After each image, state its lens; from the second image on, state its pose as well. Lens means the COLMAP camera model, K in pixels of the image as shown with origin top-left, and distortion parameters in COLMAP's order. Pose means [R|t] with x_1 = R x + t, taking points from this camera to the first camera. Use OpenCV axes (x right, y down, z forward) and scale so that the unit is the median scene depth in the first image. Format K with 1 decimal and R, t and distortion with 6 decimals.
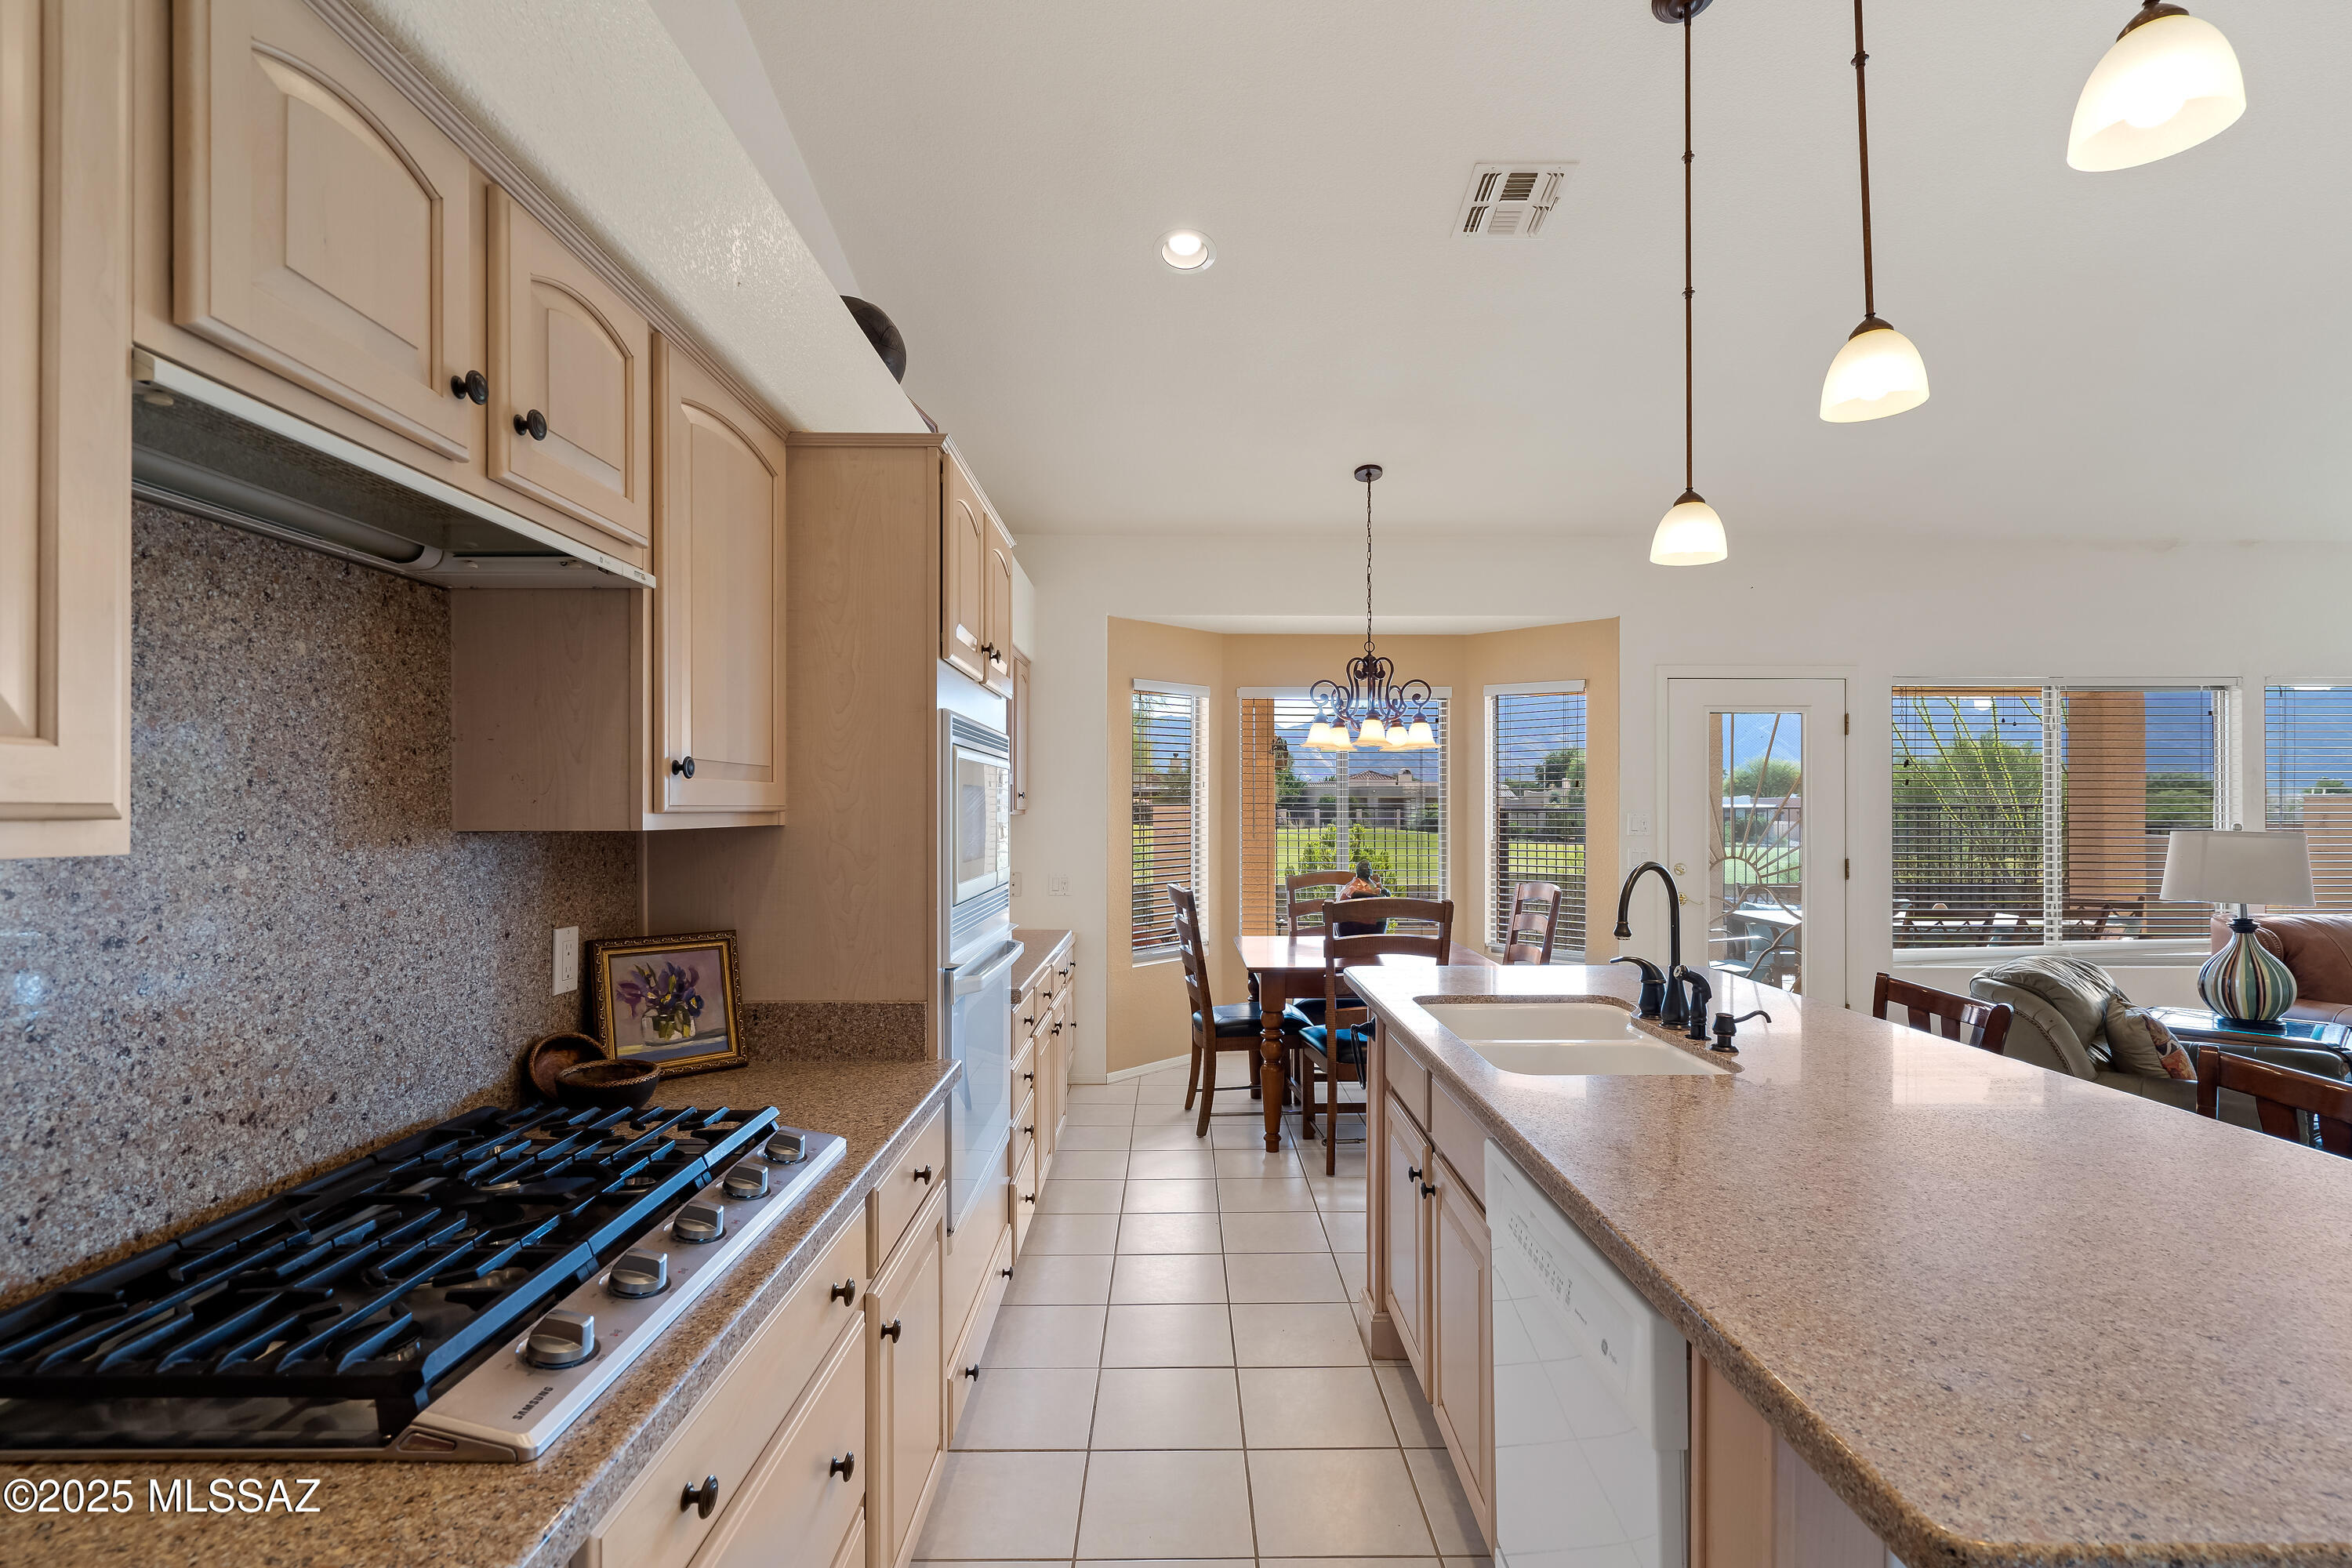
lens RADIAL K [[1079.1, 0, 1189.3], [0, 1079.1, 804.0], [0, 0, 1]] dist [-0.003461, 0.001728]
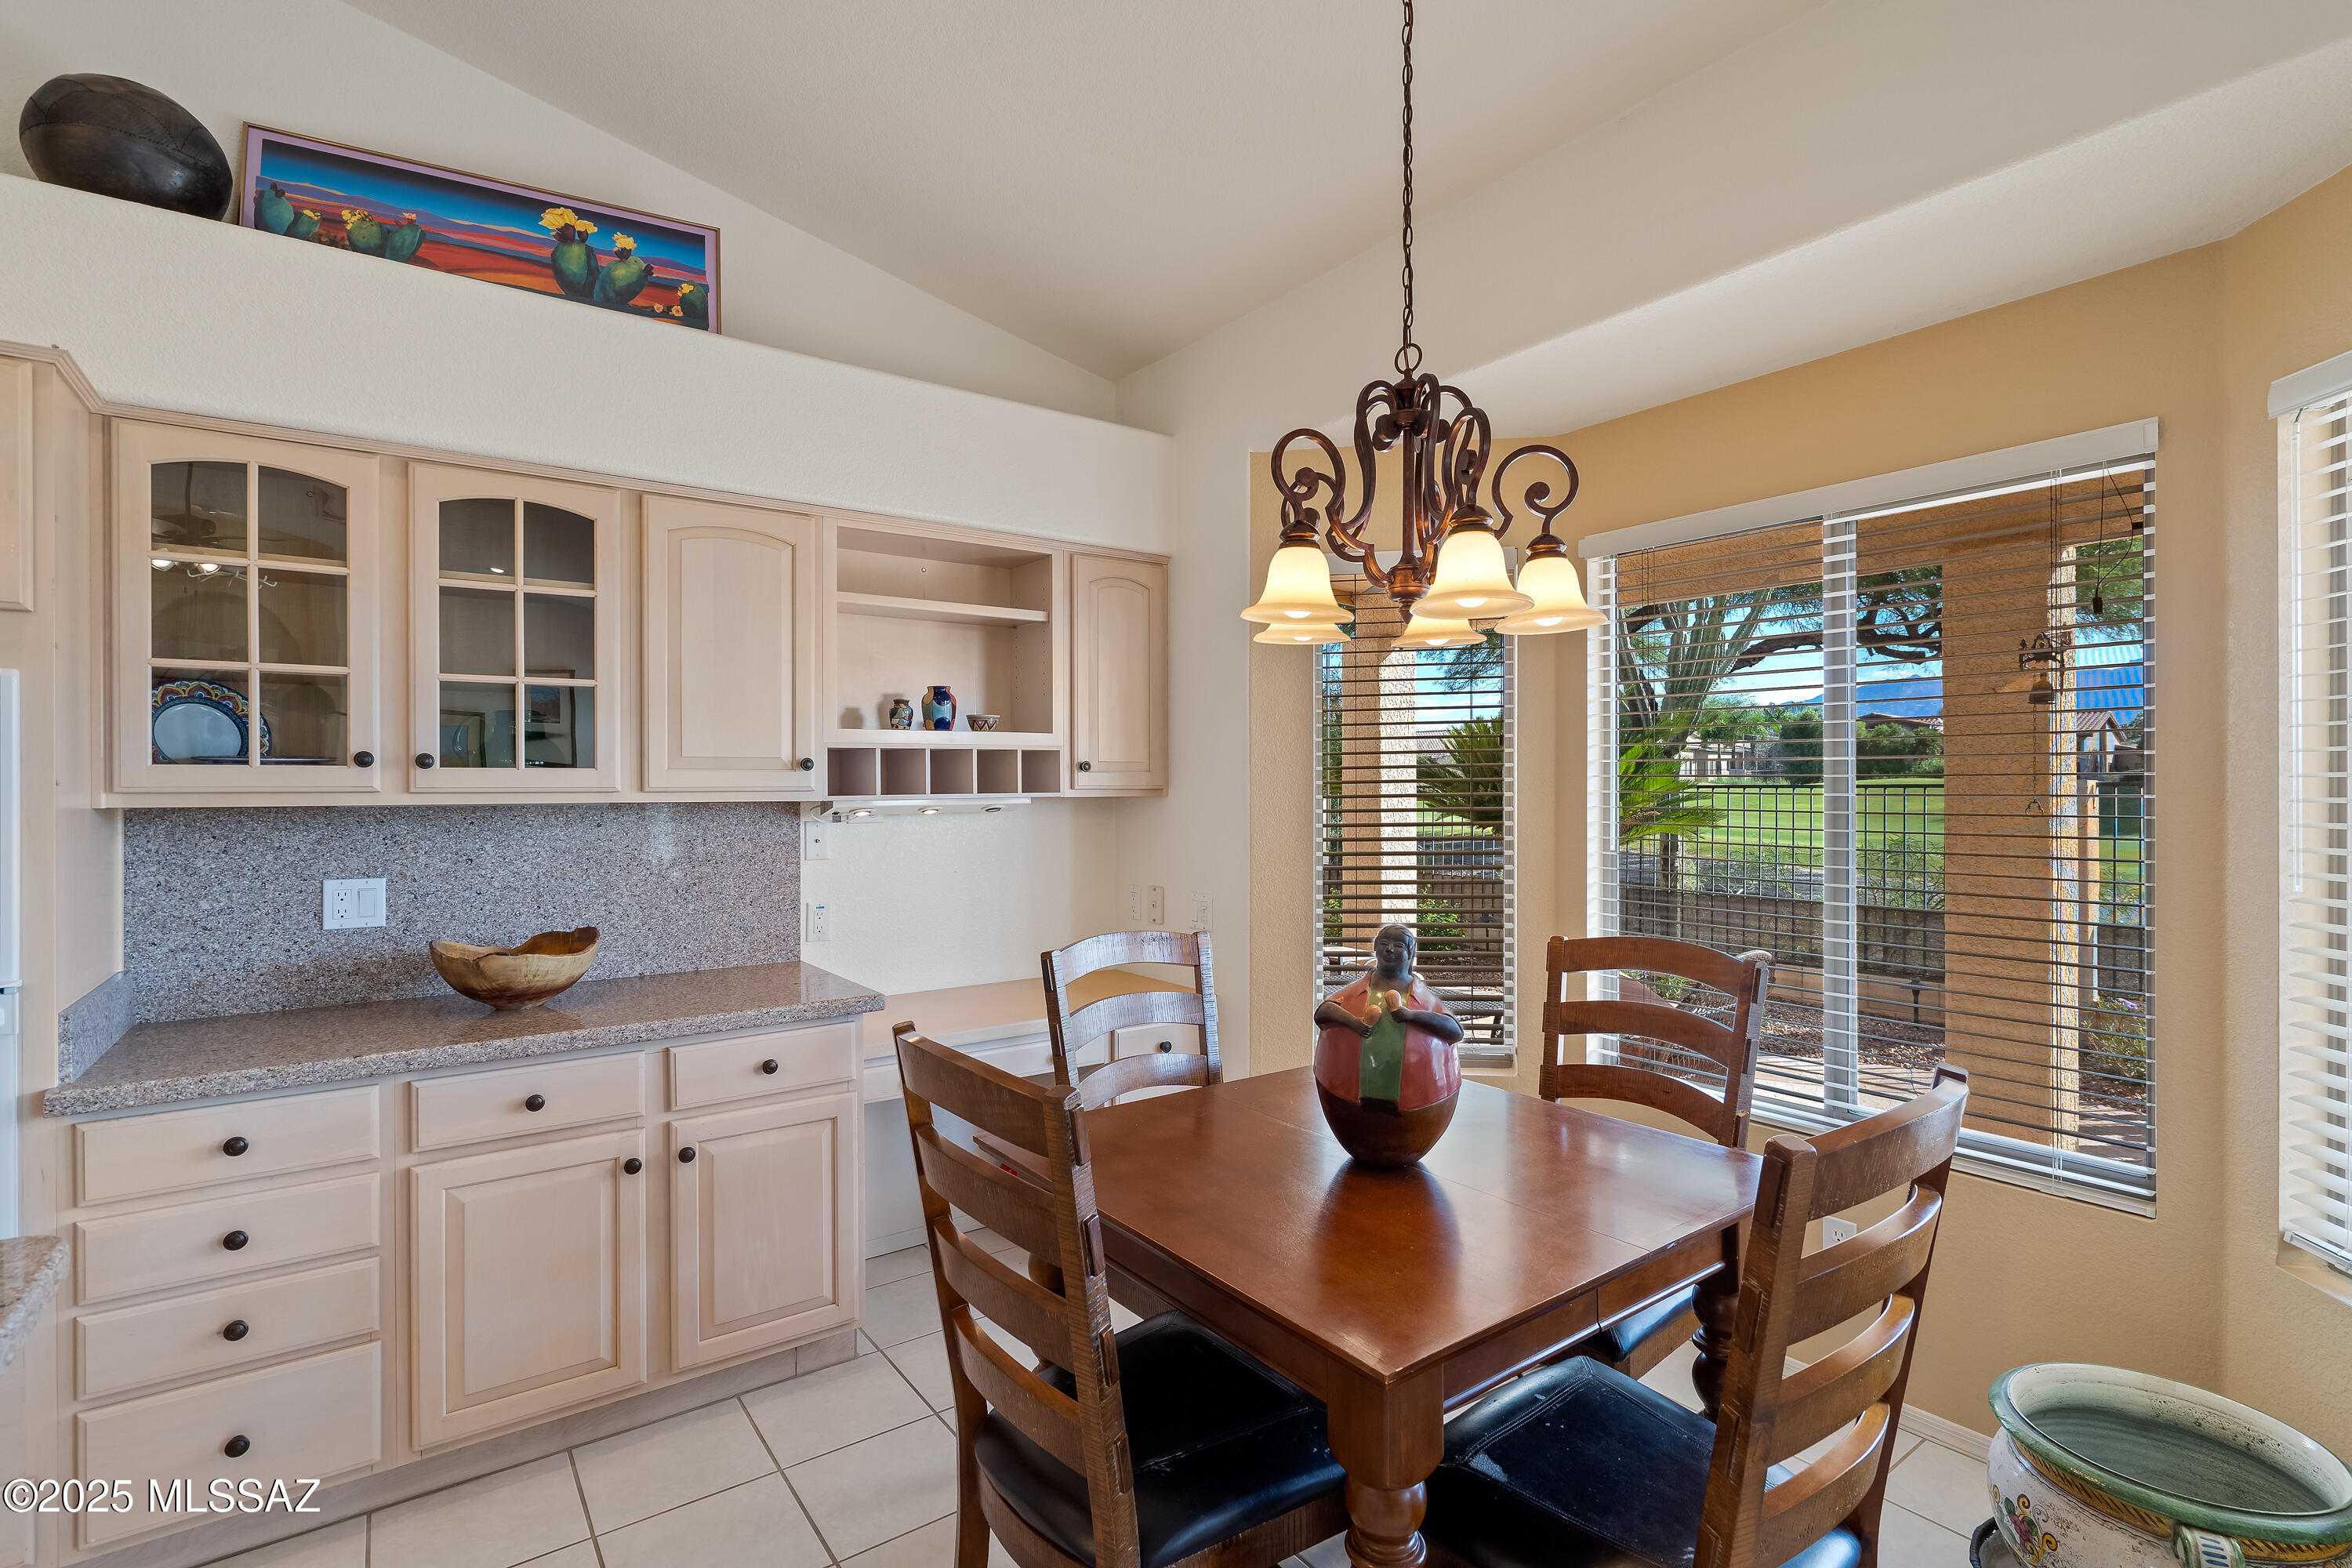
lens RADIAL K [[1079.1, 0, 1172.1], [0, 1079.1, 788.8], [0, 0, 1]] dist [-0.003461, 0.001728]
pose [[0.588789, 0.003050, -0.808281, 0.796739], [0.006350, 0.999945, 0.008400, 0.002588], [0.808262, -0.010079, 0.588737, 1.329439]]
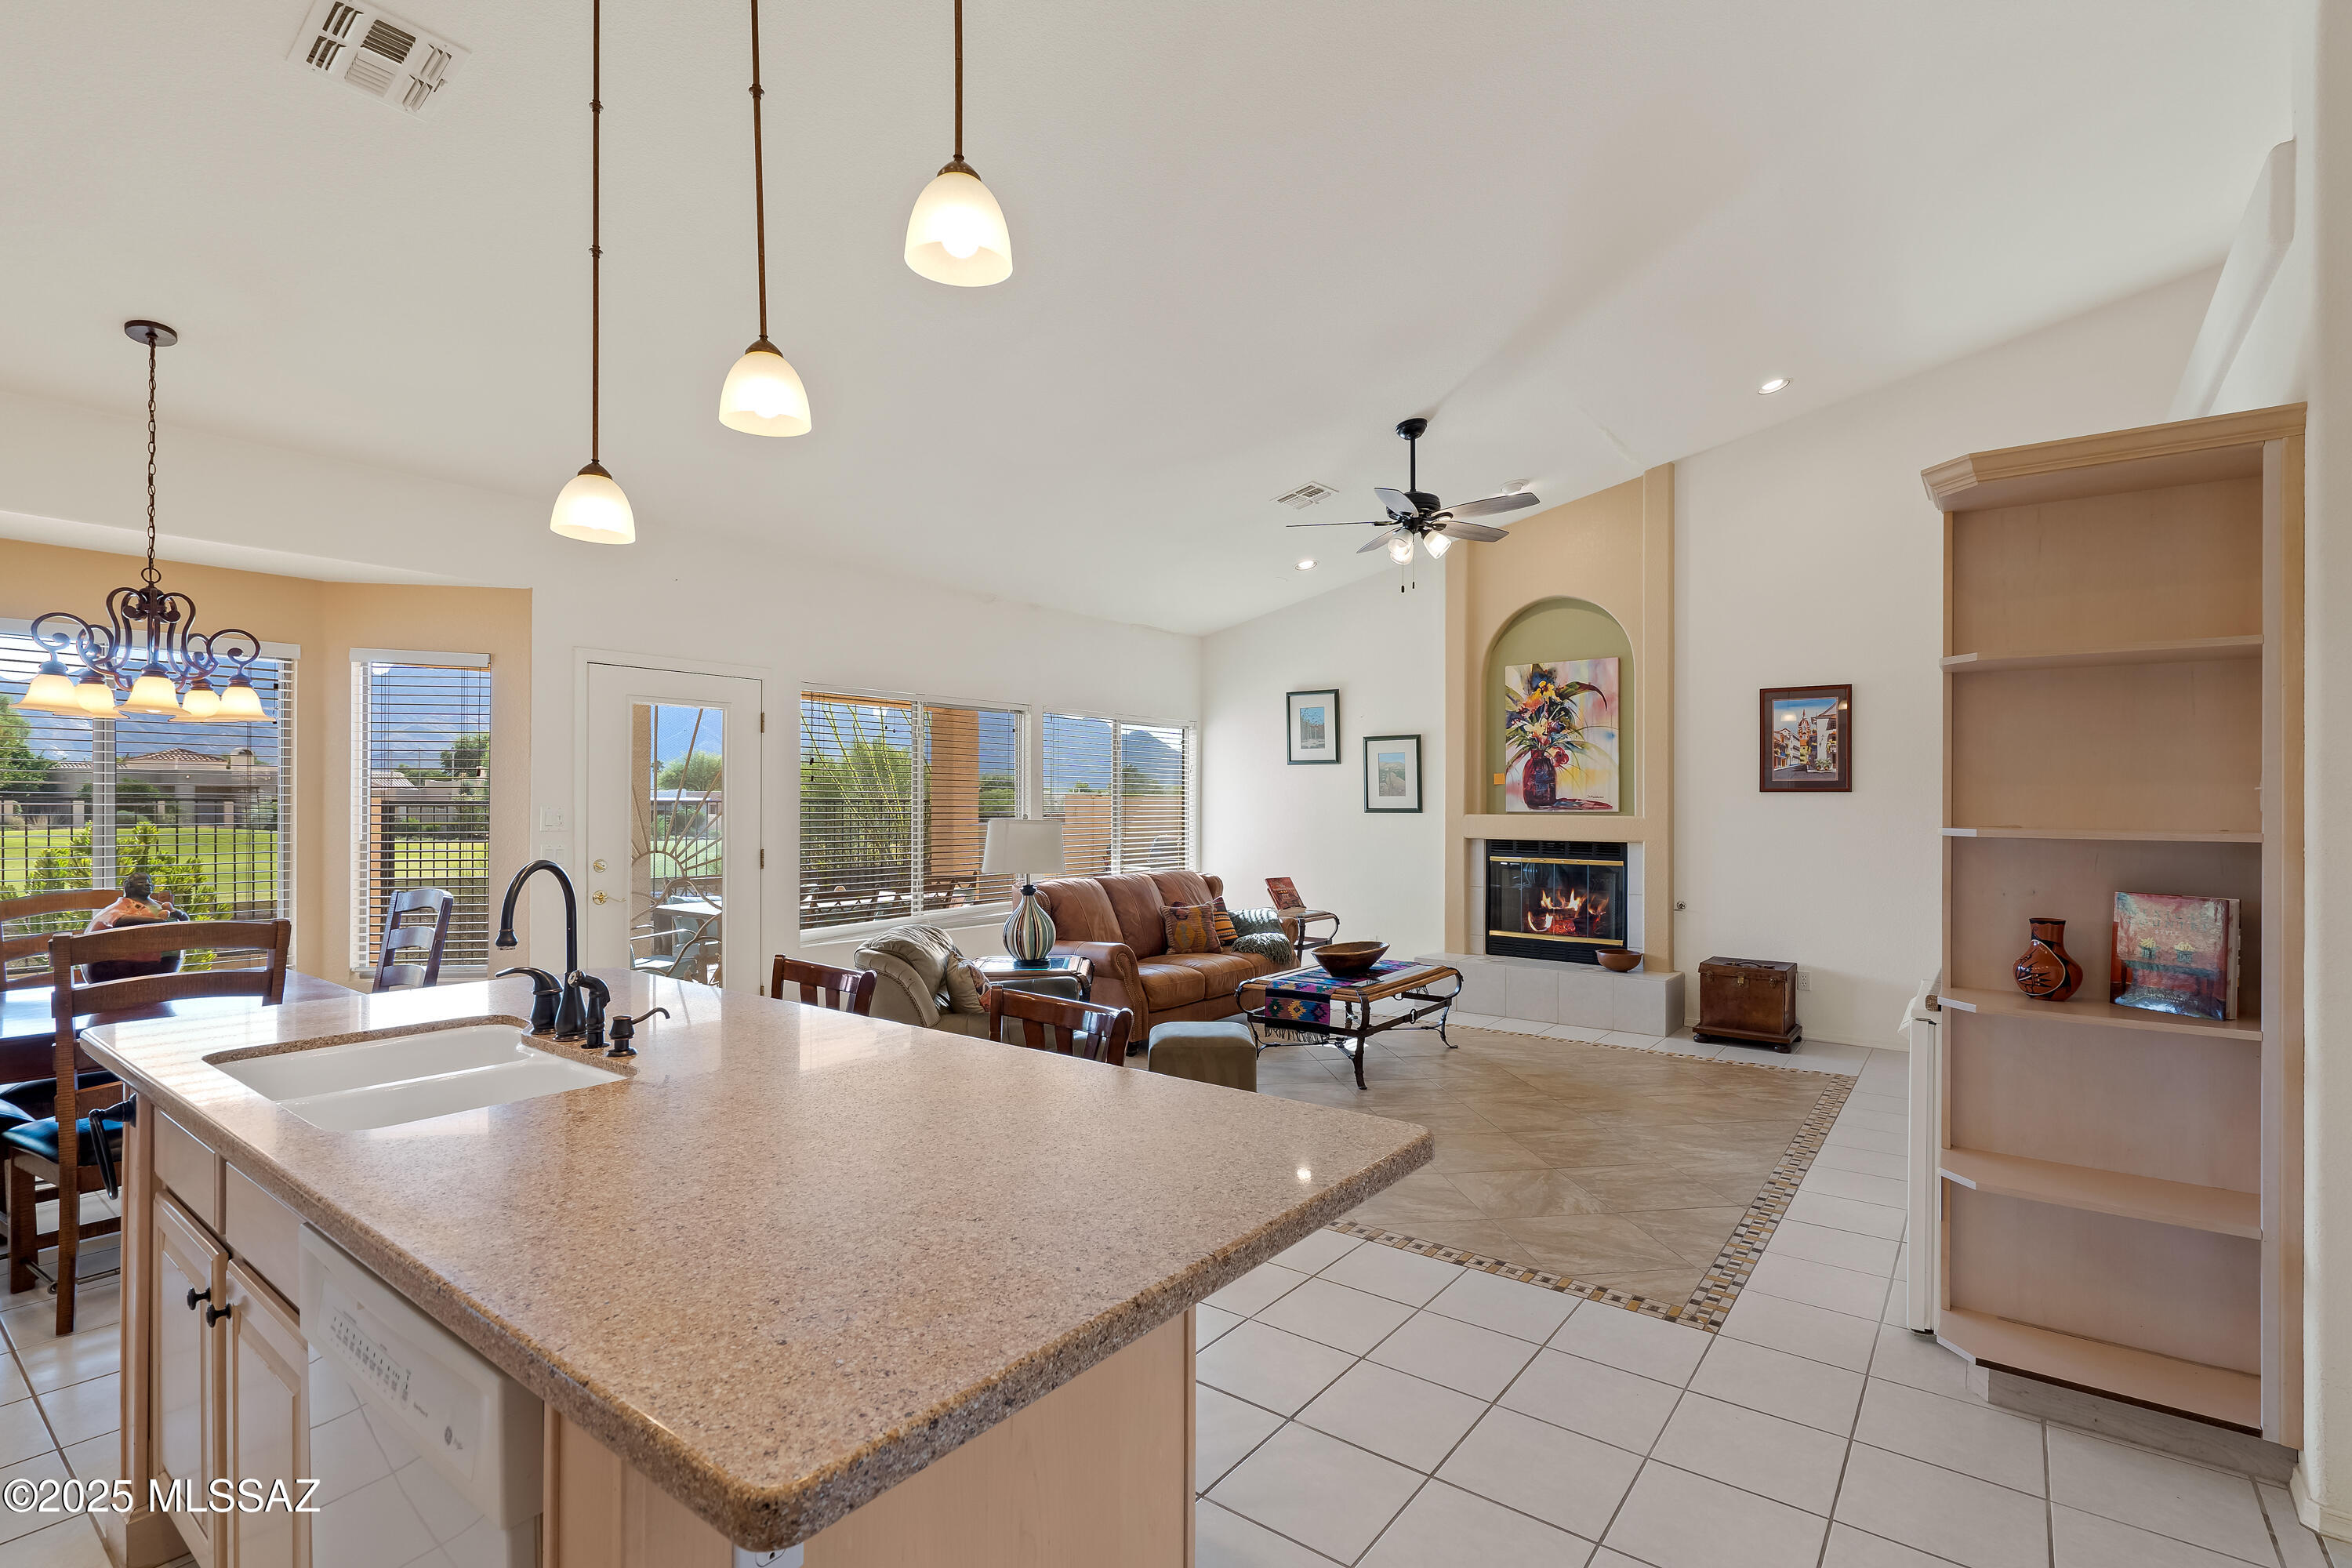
lens RADIAL K [[1079.1, 0, 1213.6], [0, 1079.1, 796.0], [0, 0, 1]] dist [-0.003461, 0.001728]
pose [[0.603715, 0.006888, 0.797171, 0.043873], [-0.006197, 0.999973, -0.003948, -0.000394], [-0.797176, -0.002556, 0.603741, 0.004564]]
